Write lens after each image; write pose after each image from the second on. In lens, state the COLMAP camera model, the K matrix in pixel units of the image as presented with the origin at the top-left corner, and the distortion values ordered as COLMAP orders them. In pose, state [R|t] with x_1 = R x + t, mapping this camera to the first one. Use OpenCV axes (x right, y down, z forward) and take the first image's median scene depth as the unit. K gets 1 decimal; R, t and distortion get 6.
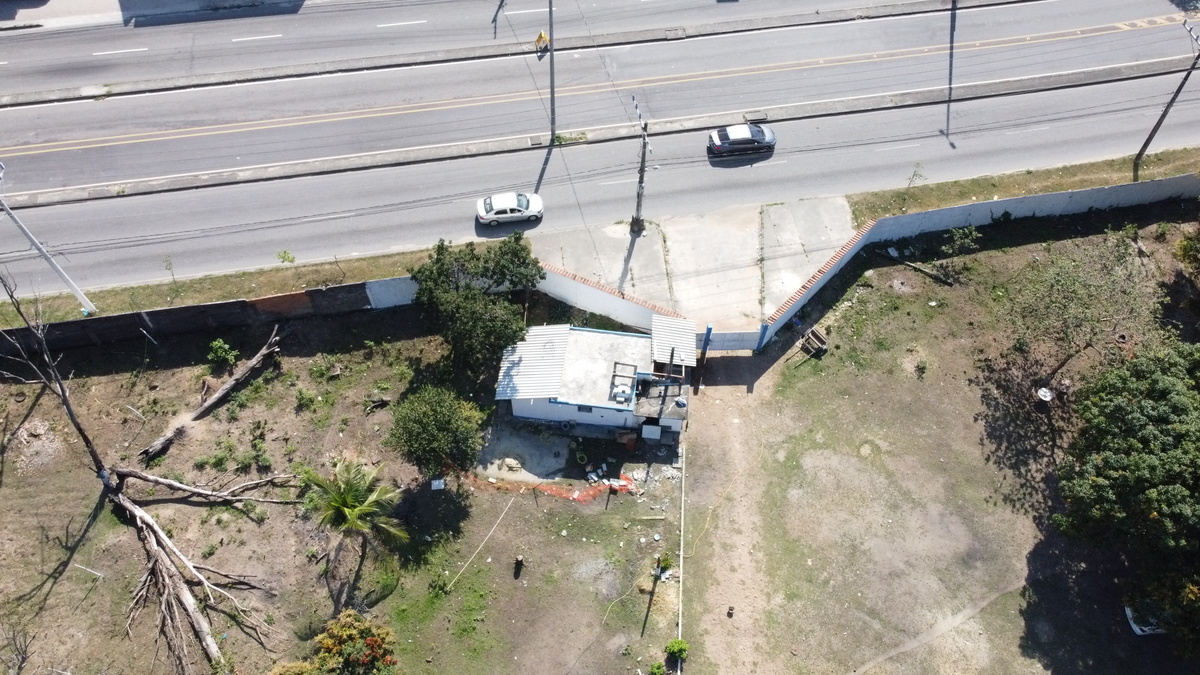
lens RADIAL K [[917.2, 0, 599.3], [0, 917.2, 337.4], [0, 0, 1]] dist [-0.002217, 0.004014]
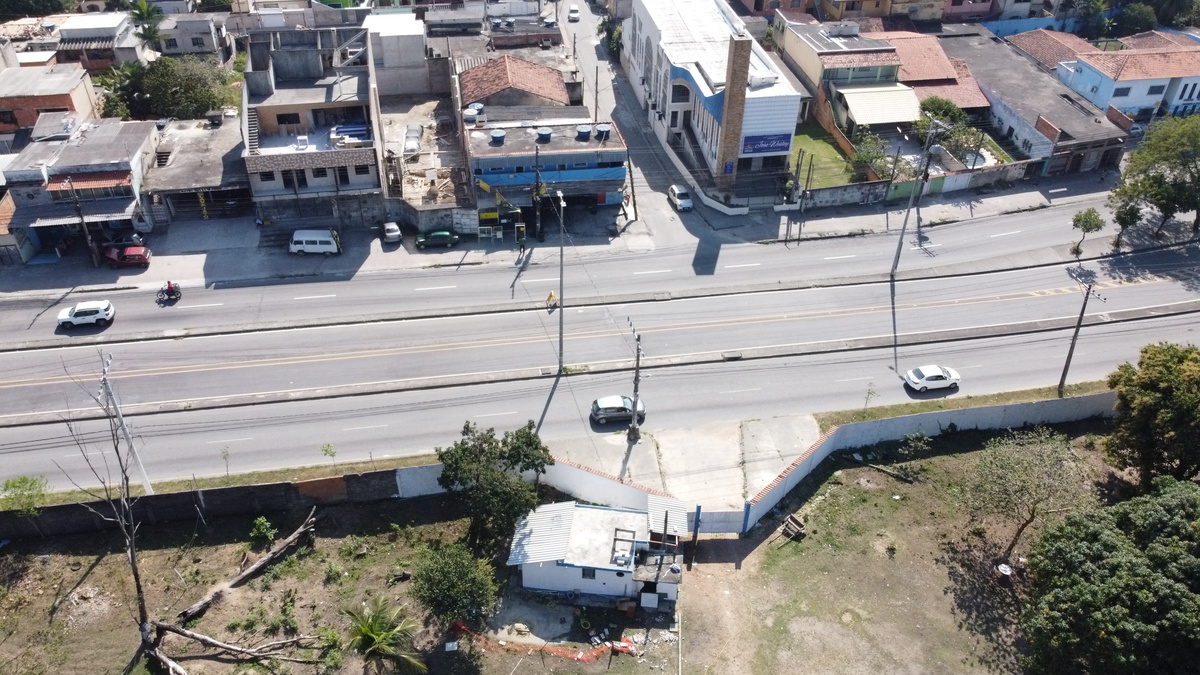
lens RADIAL K [[917.2, 0, 602.8], [0, 917.2, 338.5], [0, 0, 1]] dist [-0.002217, 0.004014]
pose [[0.999966, -0.000657, 0.008215, -0.006870], [0.003643, 0.929410, -0.369030, 0.208388], [-0.007393, 0.369048, 0.929381, -0.123849]]
